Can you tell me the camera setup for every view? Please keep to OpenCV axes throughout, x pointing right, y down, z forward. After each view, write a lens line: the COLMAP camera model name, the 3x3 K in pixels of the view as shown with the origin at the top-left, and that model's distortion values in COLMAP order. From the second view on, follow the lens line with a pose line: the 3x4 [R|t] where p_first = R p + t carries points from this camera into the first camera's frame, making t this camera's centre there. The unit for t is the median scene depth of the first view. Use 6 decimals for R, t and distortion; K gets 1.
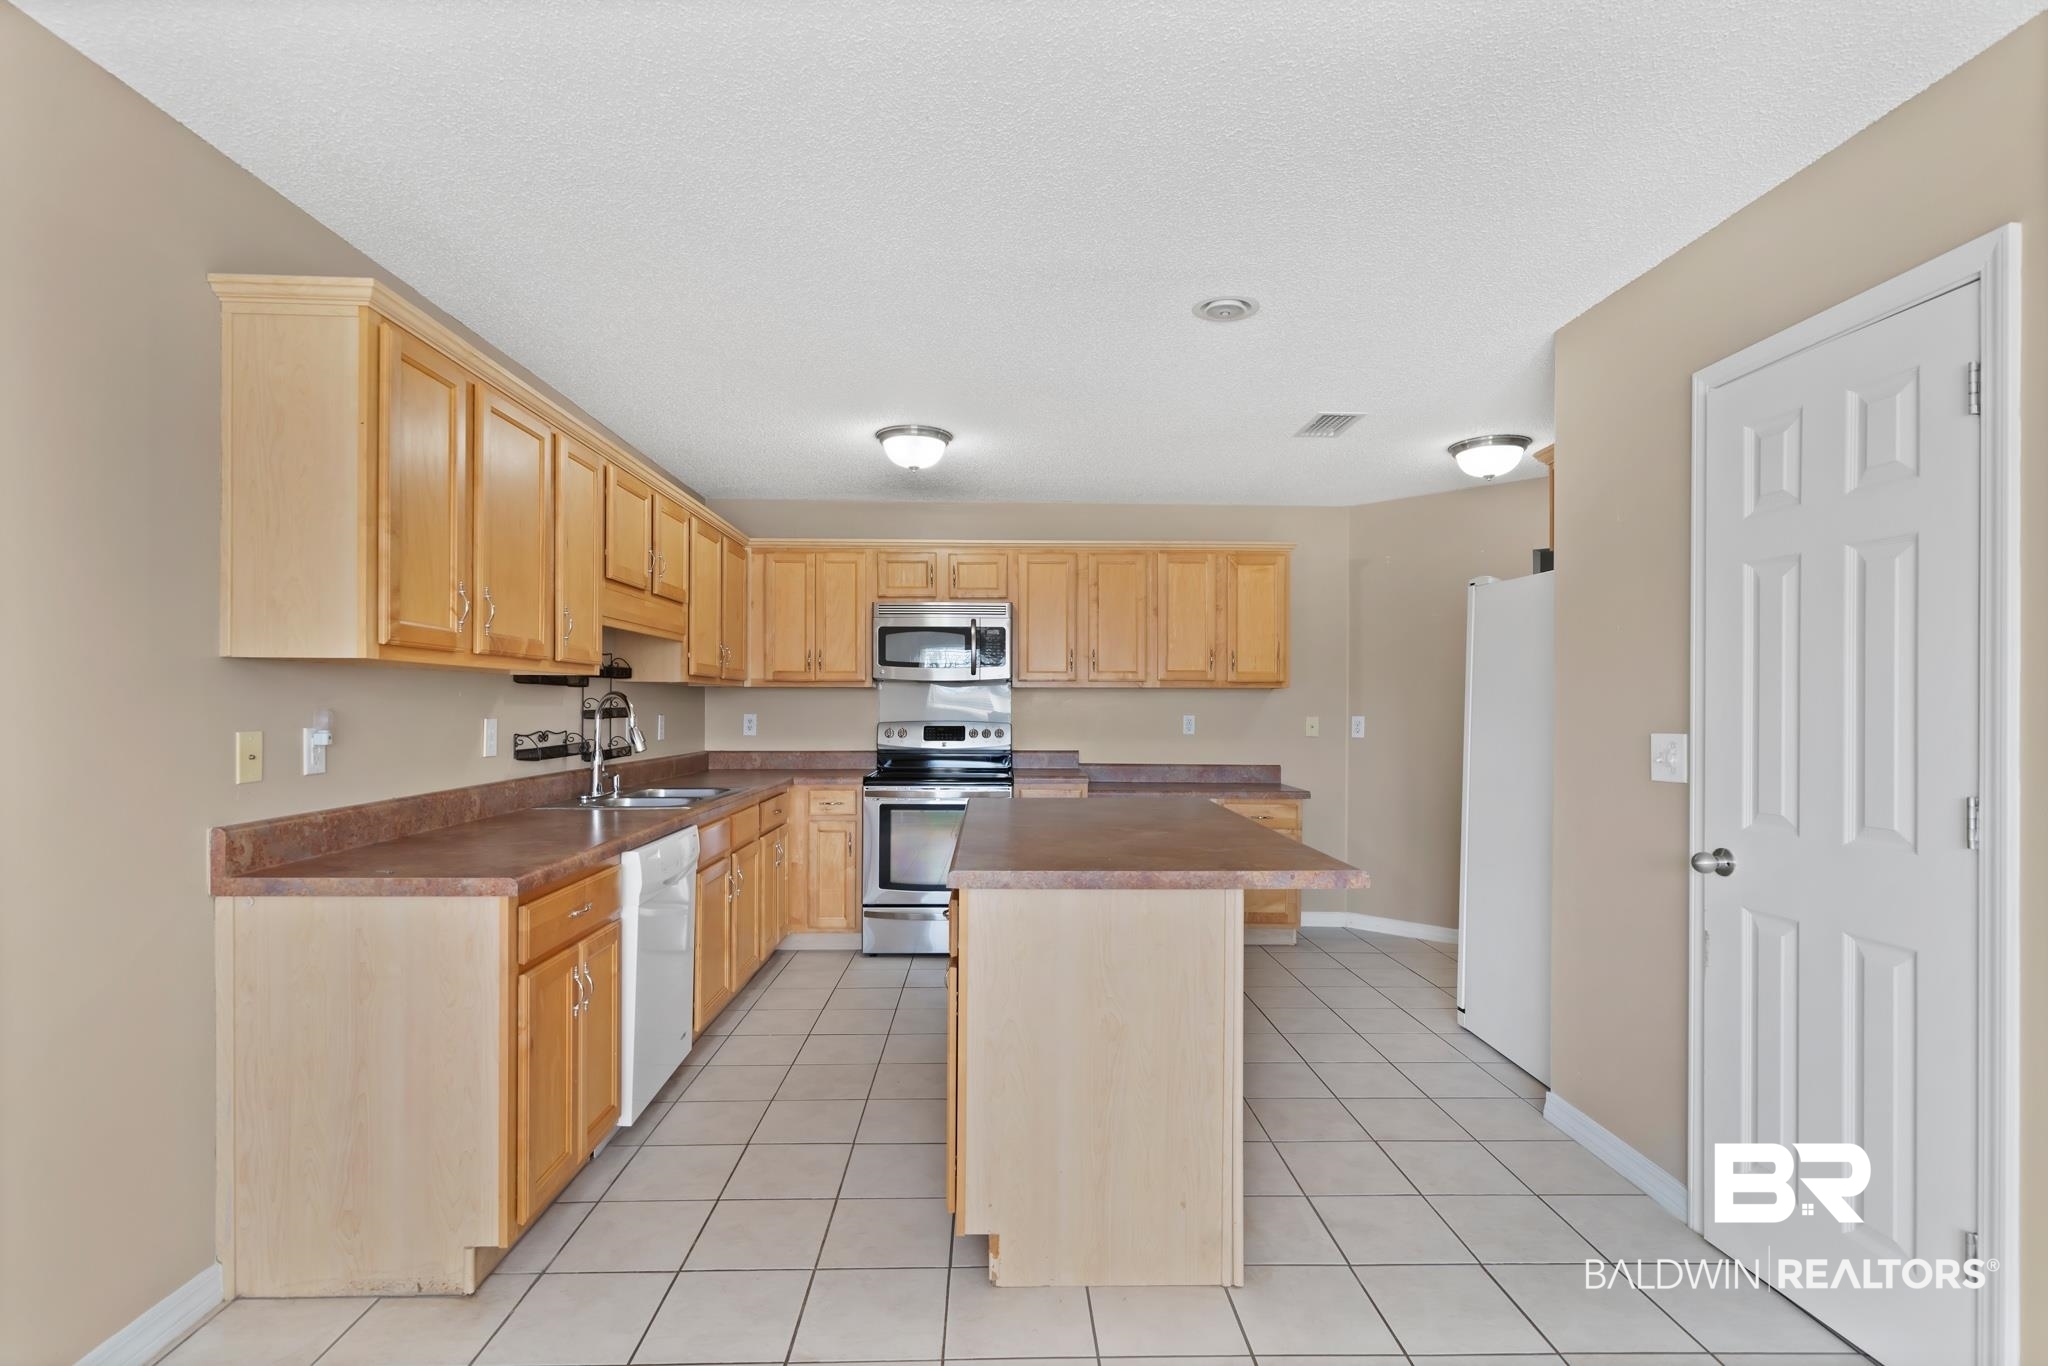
lens RADIAL K [[957.2, 0, 1029.8], [0, 957.2, 703.9], [0, 0, 1]] dist [0.004382, 0.000022]
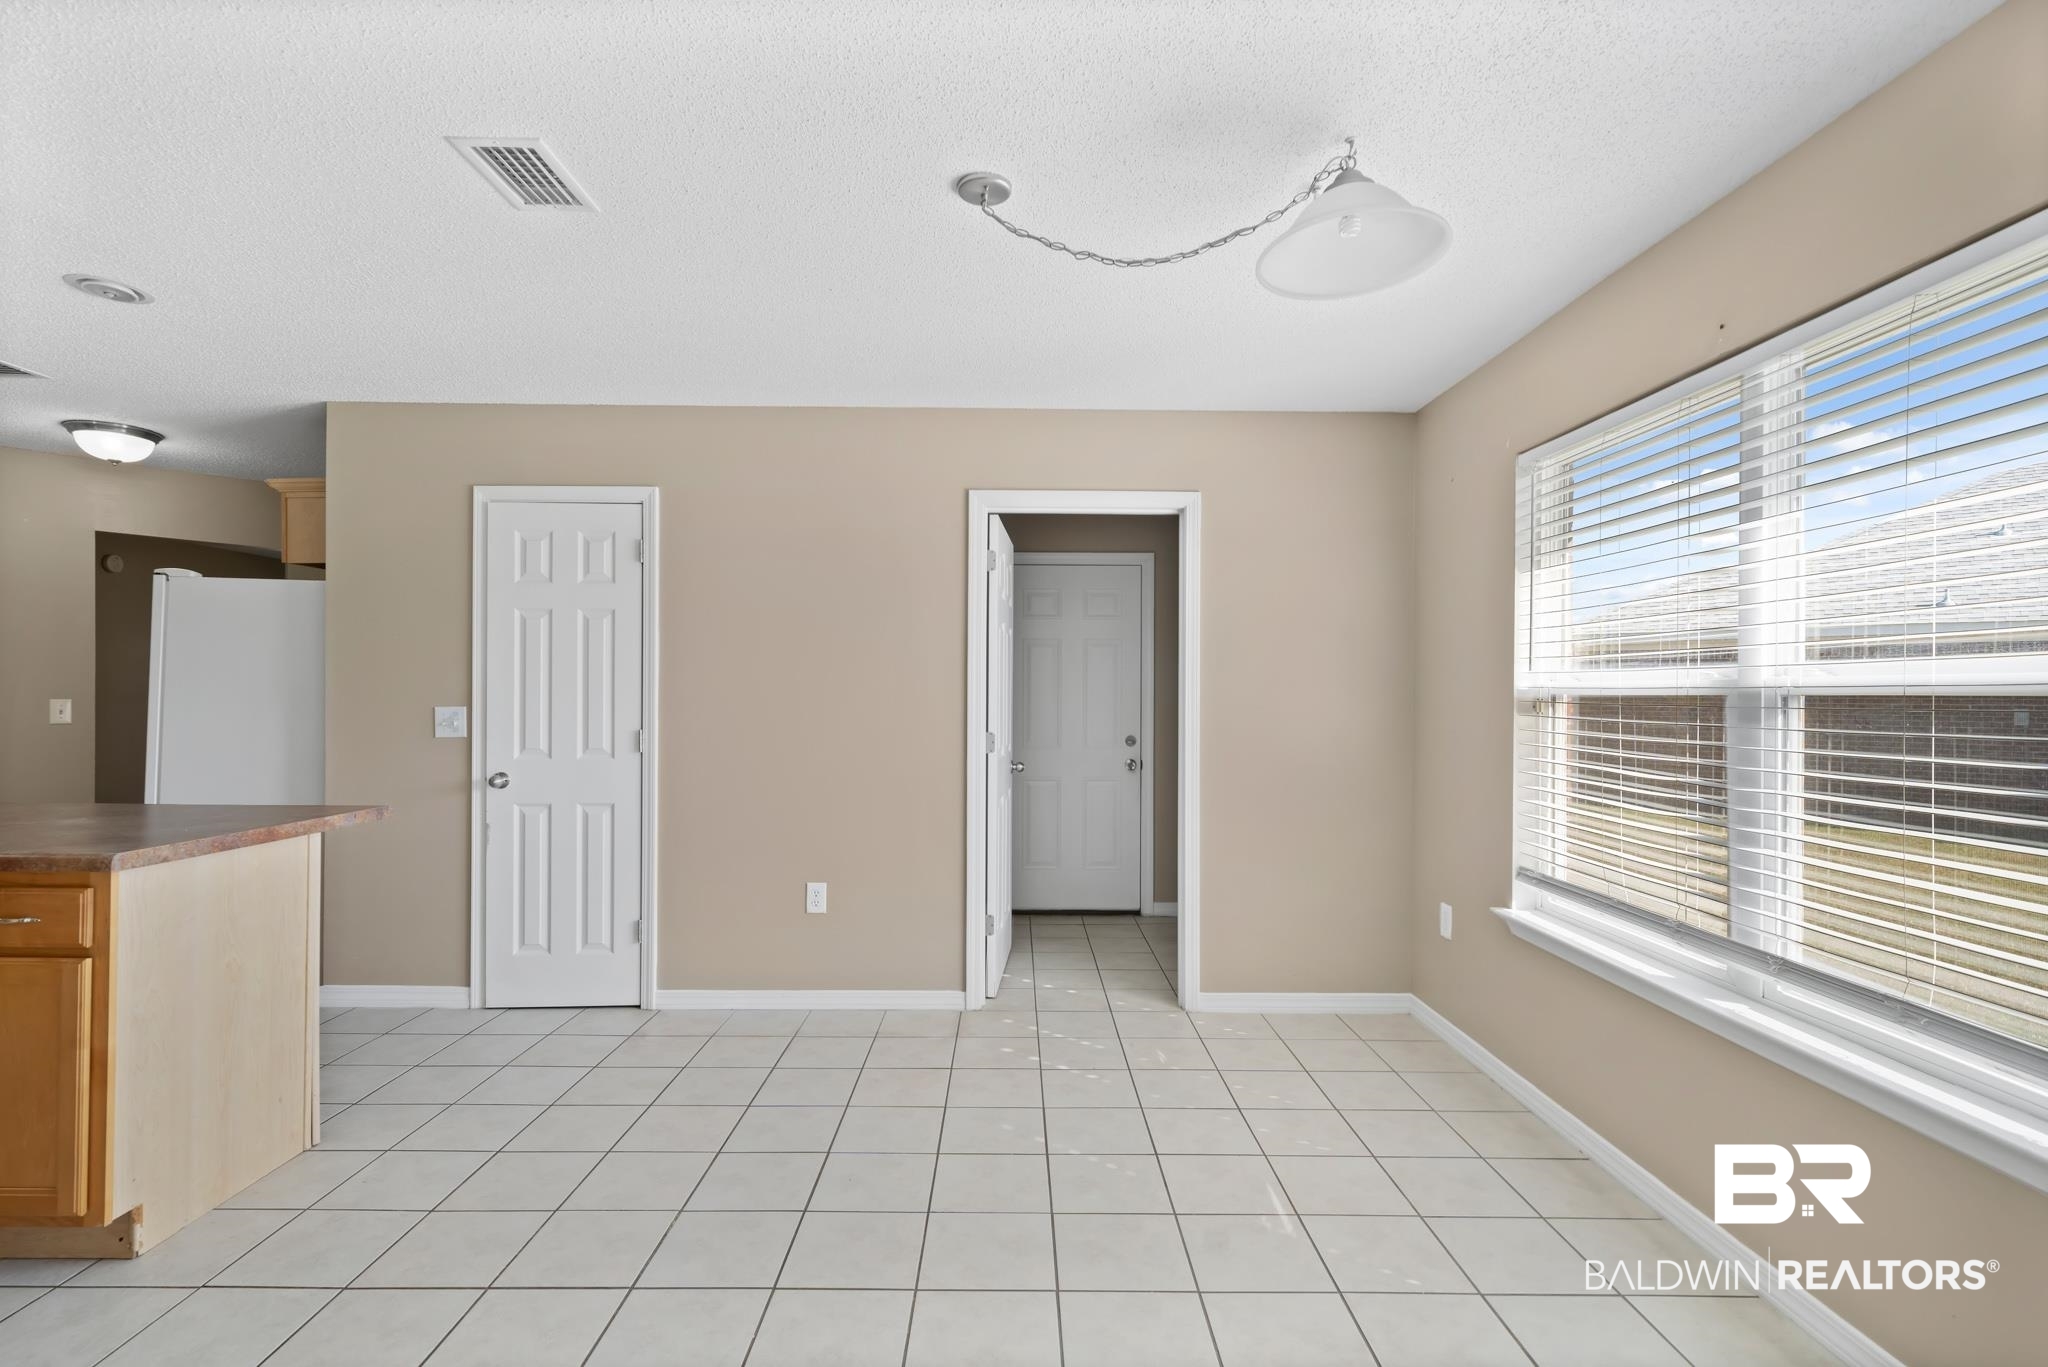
lens RADIAL K [[957.2, 0, 1024.2], [0, 957.2, 683.7], [0, 0, 1]] dist [0.004382, 0.000022]
pose [[0.054111, 0.000930, 0.998534, -0.480874], [-0.002090, 0.999997, -0.000818, -0.004285], [-0.998533, -0.002043, 0.054113, -0.013531]]
